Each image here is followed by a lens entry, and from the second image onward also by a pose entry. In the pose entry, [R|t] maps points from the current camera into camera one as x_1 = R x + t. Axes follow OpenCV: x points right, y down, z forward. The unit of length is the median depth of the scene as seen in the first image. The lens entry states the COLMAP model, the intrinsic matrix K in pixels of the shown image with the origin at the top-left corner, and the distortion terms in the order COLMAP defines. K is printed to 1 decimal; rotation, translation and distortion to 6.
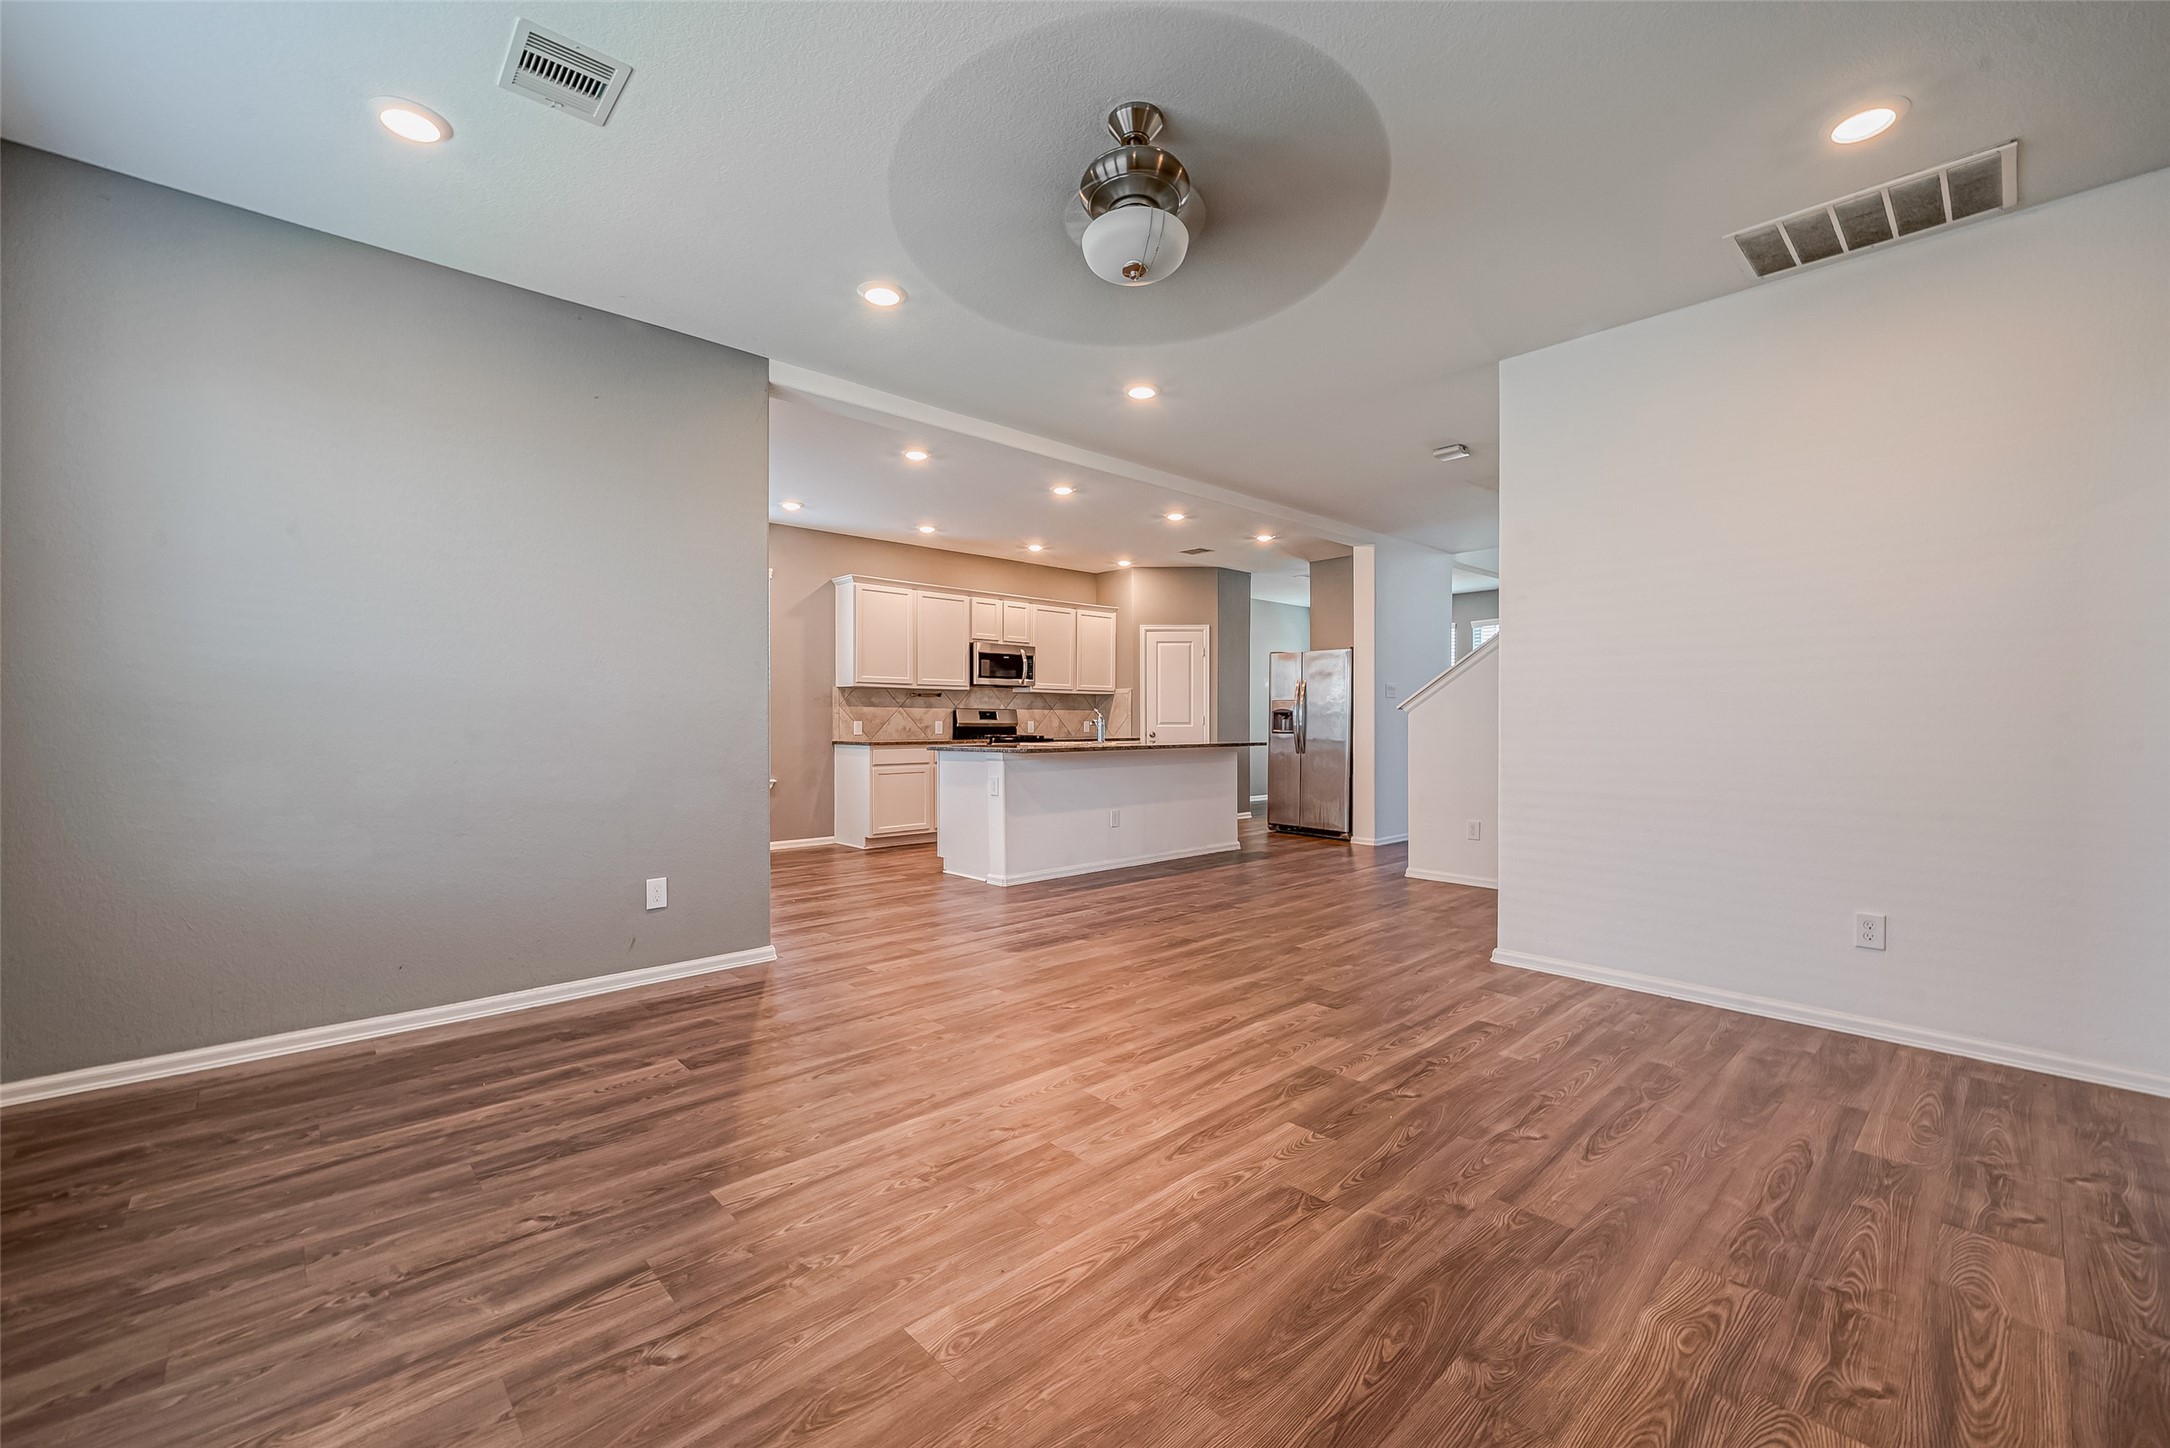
lens RADIAL K [[872.3, 0, 1082.4], [0, 872.3, 719.0], [0, 0, 1]] dist [0.002285, 0.000075]
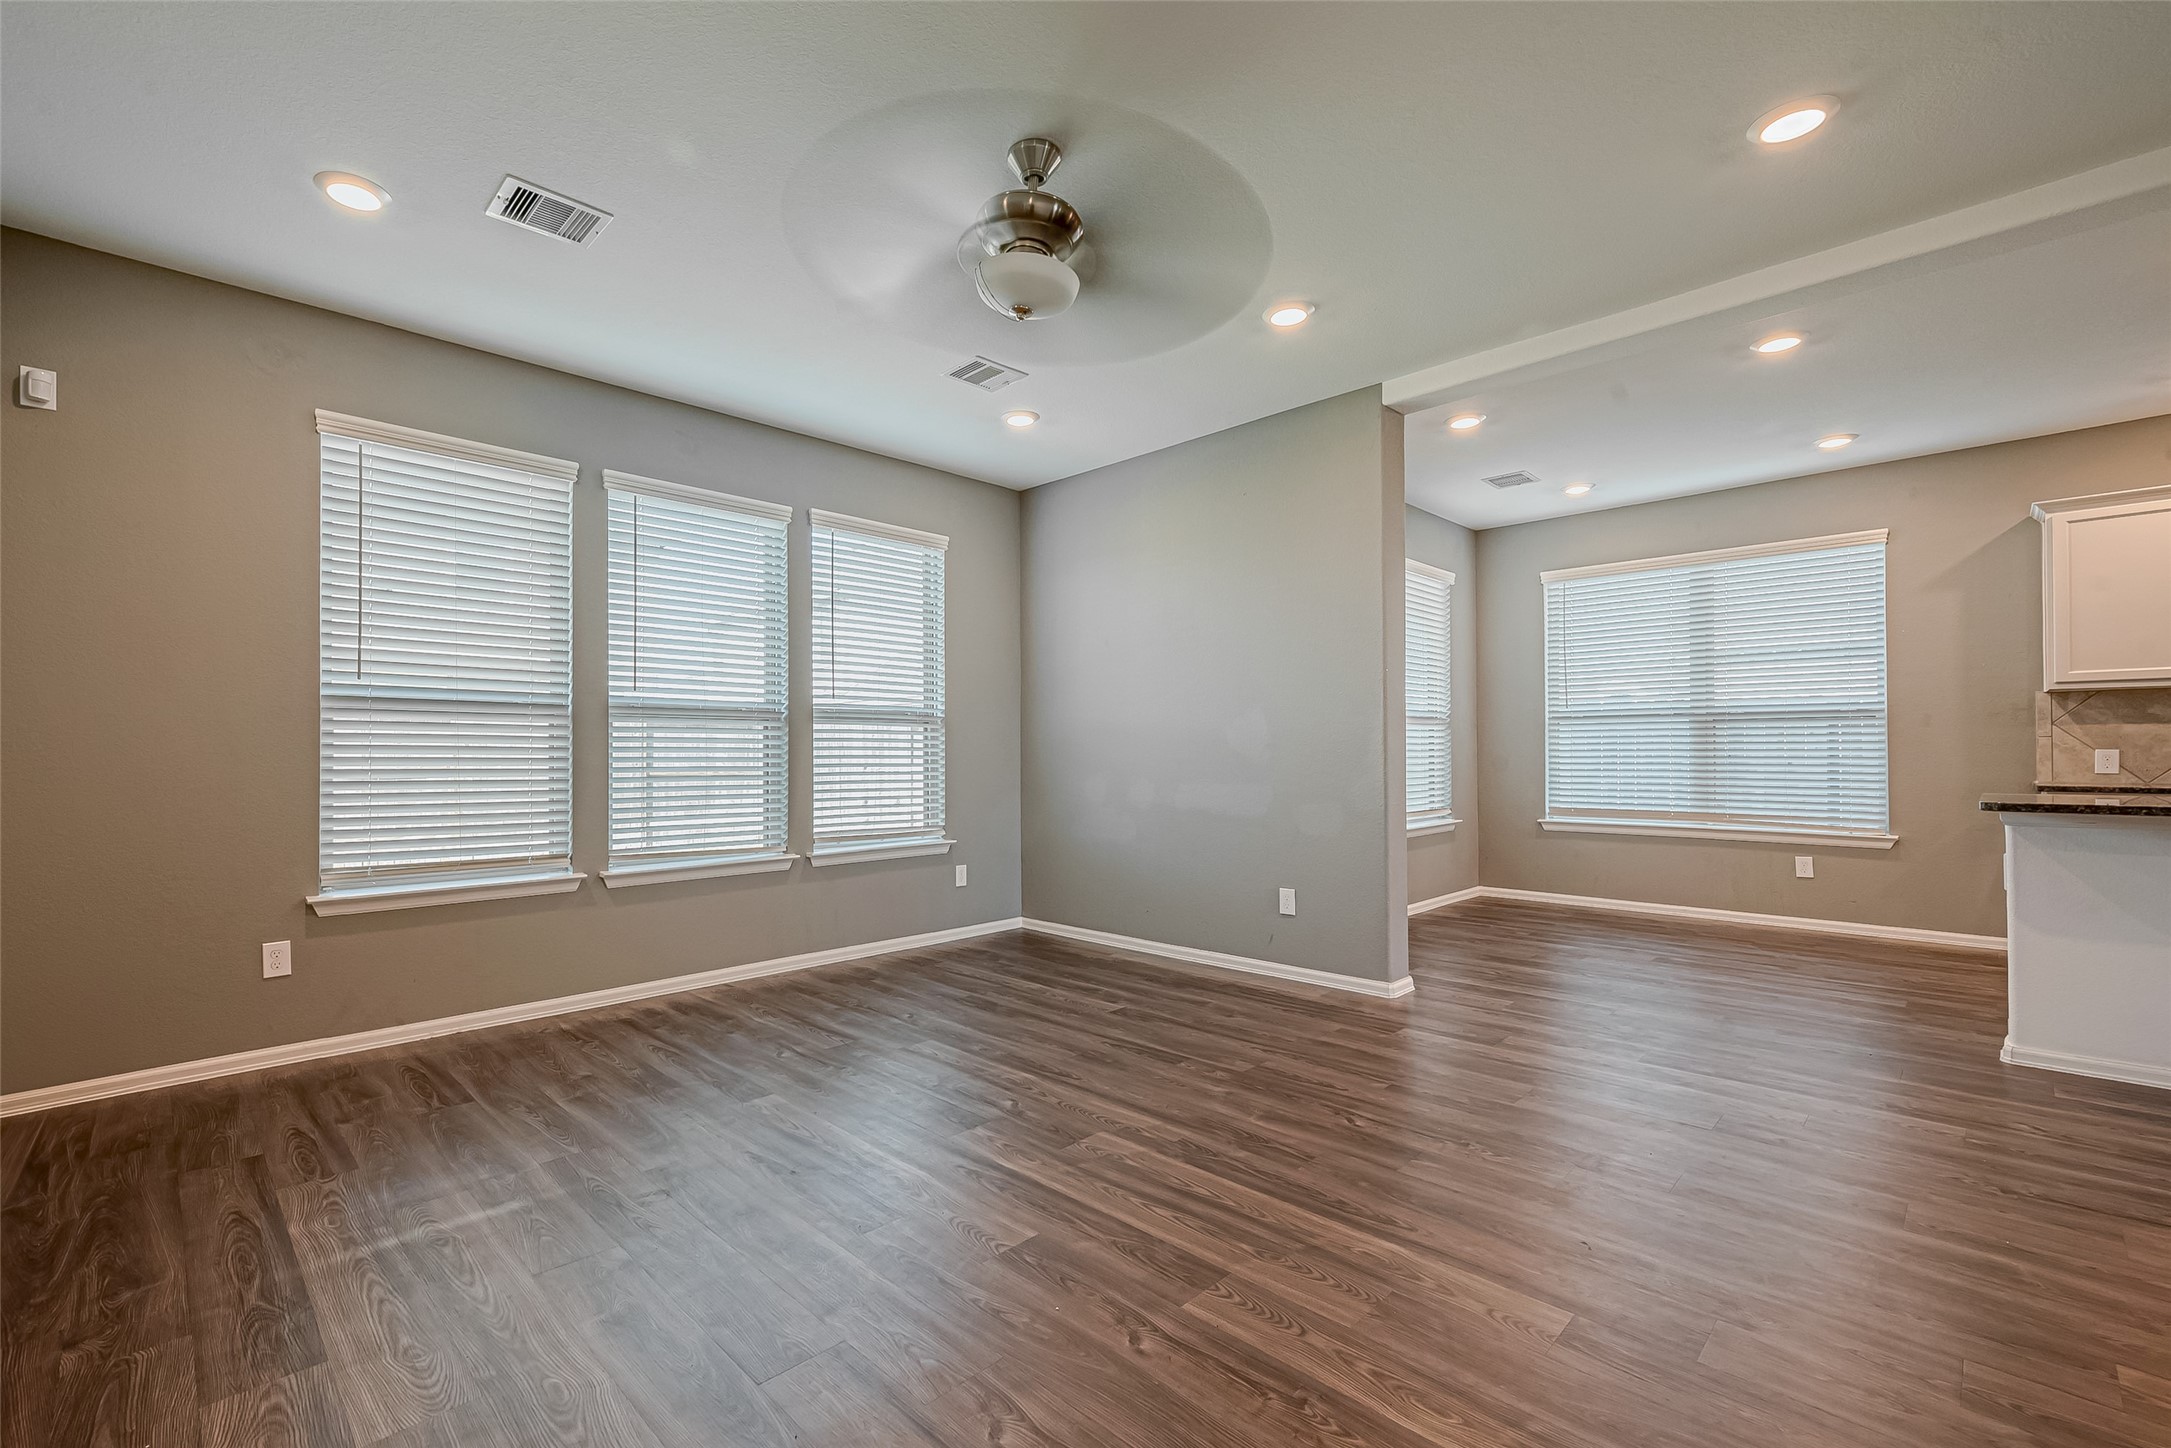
lens RADIAL K [[949.8, 0, 1050.3], [0, 949.8, 748.1], [0, 0, 1]] dist [0.001028, 0.000056]
pose [[0.022838, -0.006041, -0.999721, 1.008689], [0.007715, 0.999953, -0.005866, 0.001992], [0.999709, -0.007579, 0.022883, 0.872520]]
